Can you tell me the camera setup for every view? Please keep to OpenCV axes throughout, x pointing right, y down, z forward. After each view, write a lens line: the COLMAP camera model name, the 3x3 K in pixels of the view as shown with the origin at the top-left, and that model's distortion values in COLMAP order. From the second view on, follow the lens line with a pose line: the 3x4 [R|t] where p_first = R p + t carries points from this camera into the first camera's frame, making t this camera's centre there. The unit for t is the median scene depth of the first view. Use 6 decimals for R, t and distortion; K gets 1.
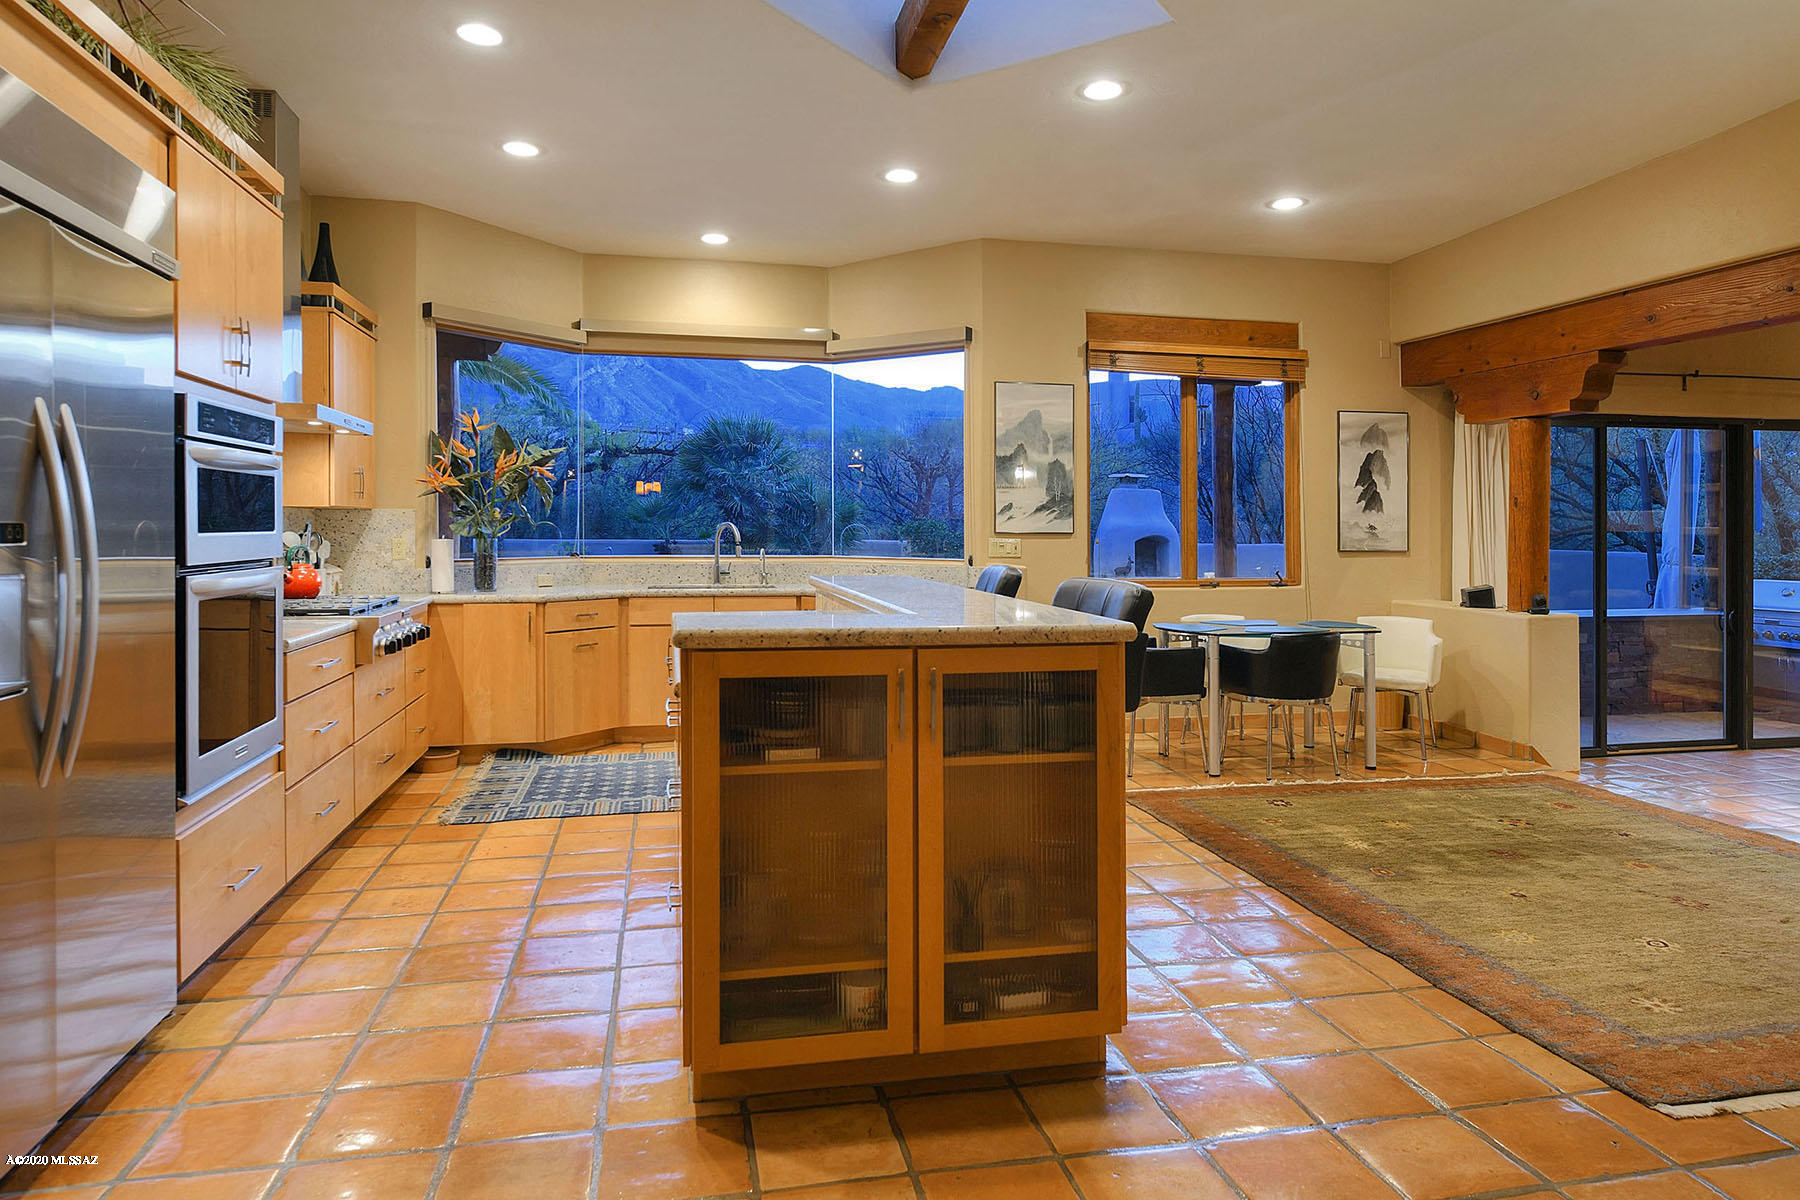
lens RADIAL K [[1198.0, 0, 908.1], [0, 1198.0, 628.3], [0, 0, 1]] dist [0.014829, -0.000732]
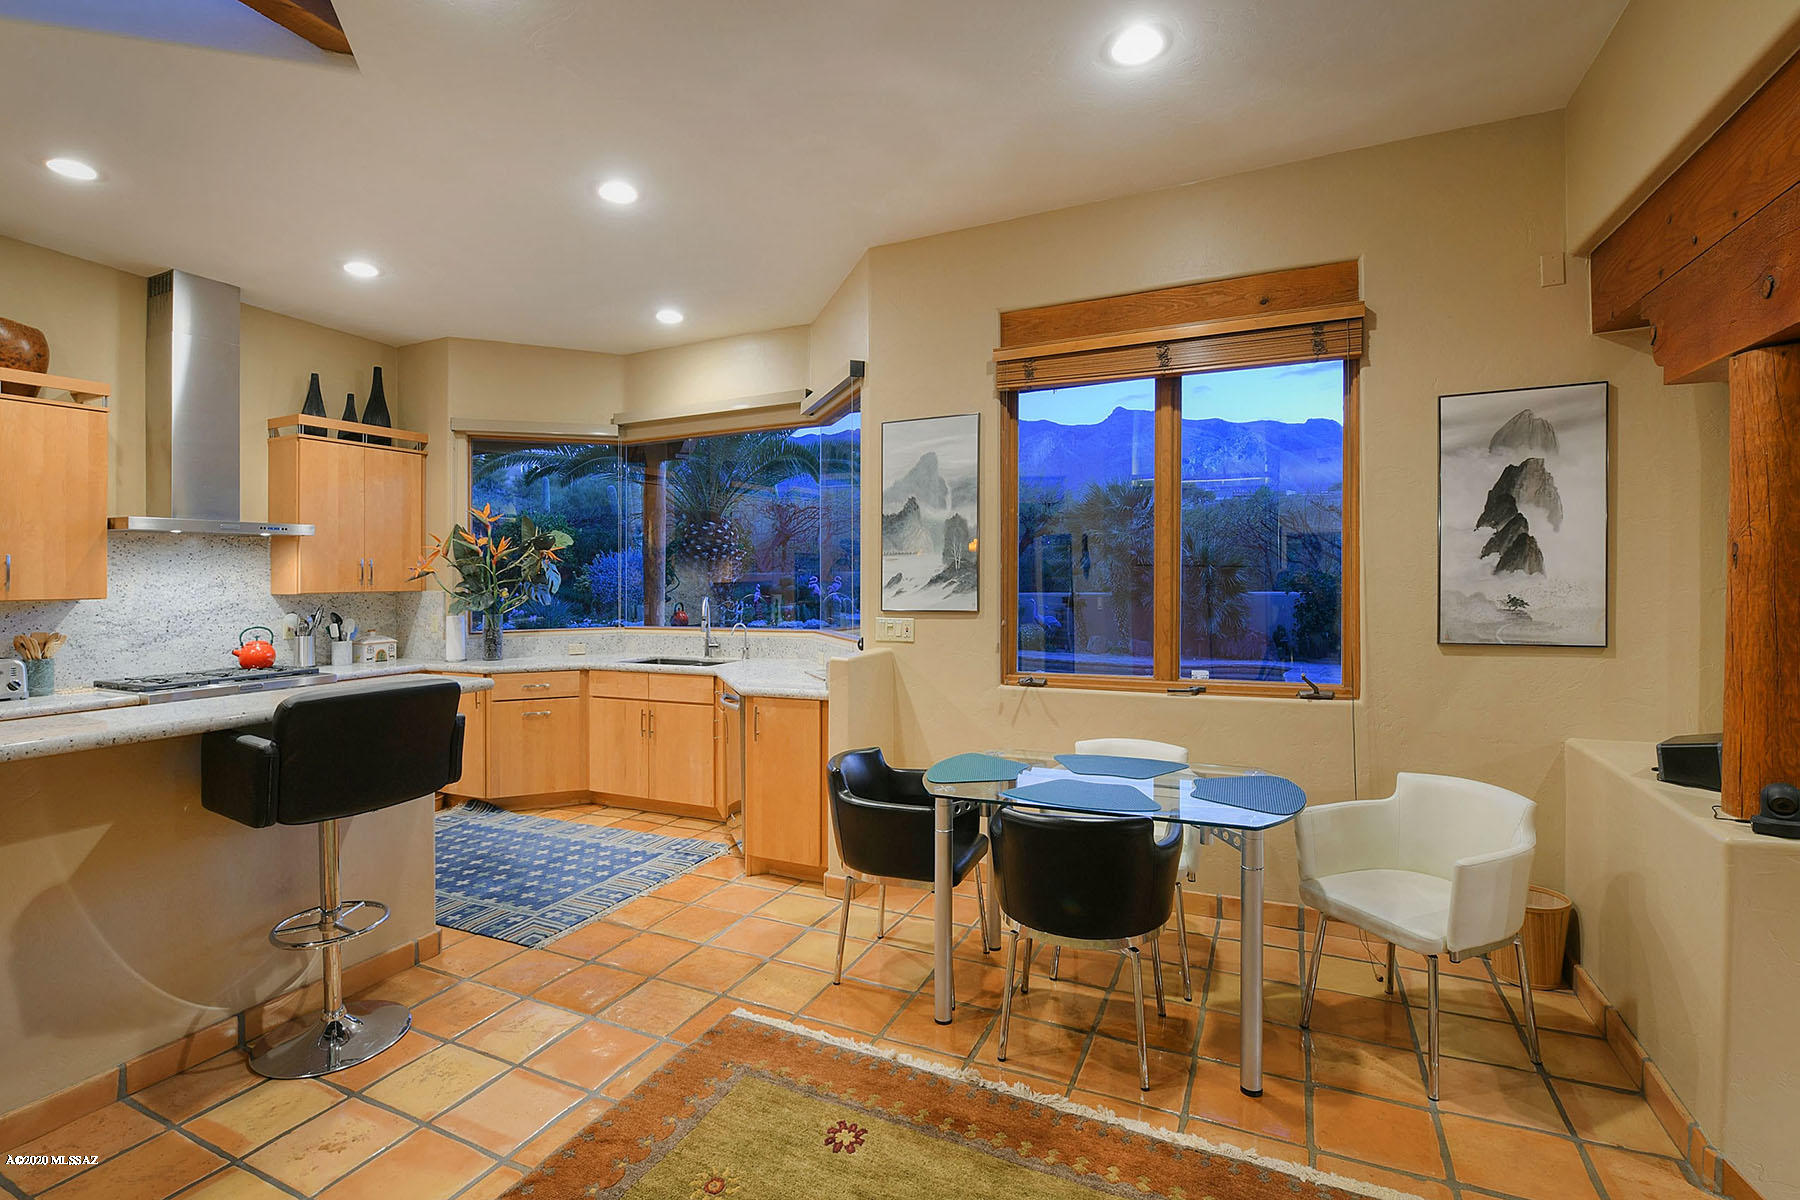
lens RADIAL K [[884.2, 0, 879.7], [0, 884.2, 641.4], [0, 0, 1]] dist [-0.002692, 0.000300]
pose [[0.764163, 0.030019, -0.644324, 0.462358], [-0.035309, 0.999365, 0.004684, -0.063238], [0.644056, 0.019171, 0.764738, 0.557200]]
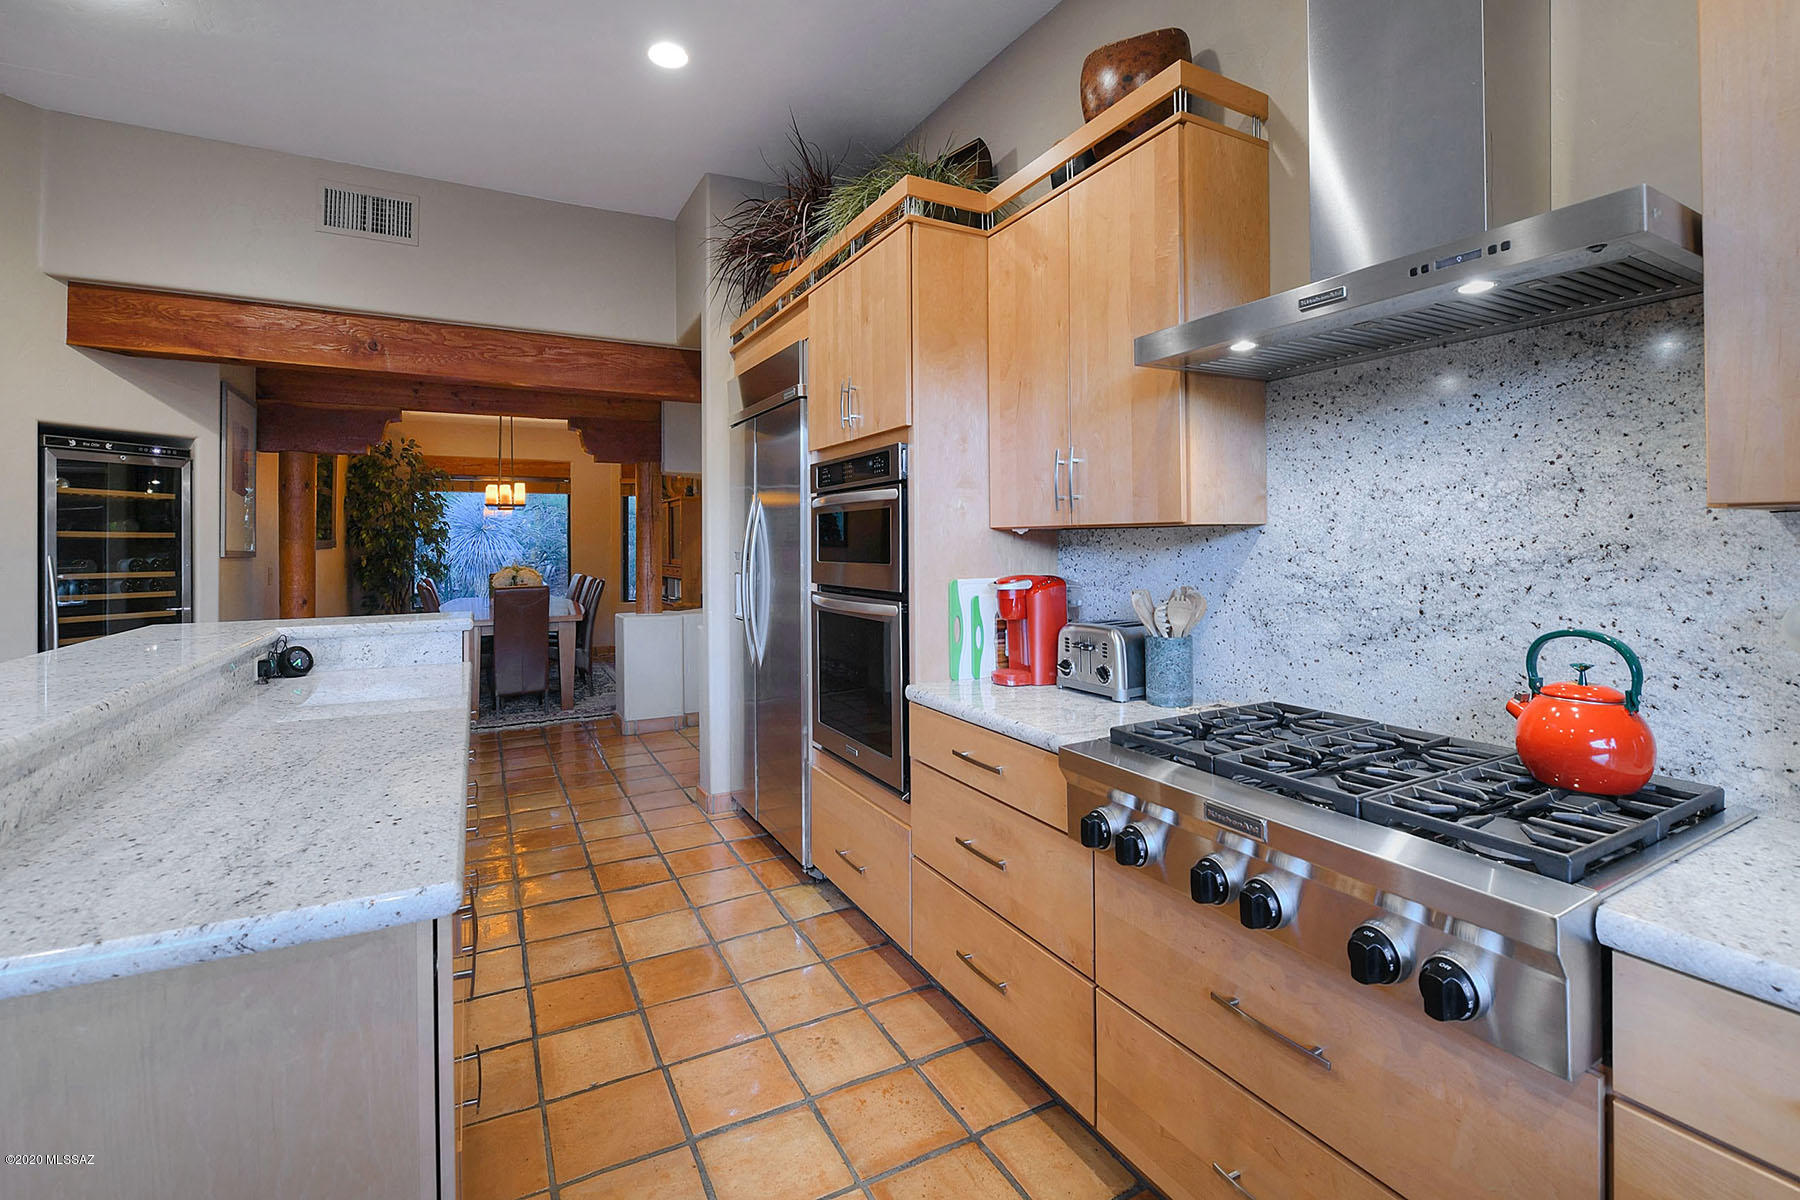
lens RADIAL K [[795.7, 0, 870.3], [0, 795.7, 490.0], [0, 0, 1]] dist [-0.004146, -0.001235]
pose [[-0.959029, -0.017513, -0.282767, -0.177739], [-0.023217, 0.999589, 0.016835, -0.083771], [0.282356, 0.022710, -0.959041, 0.894863]]
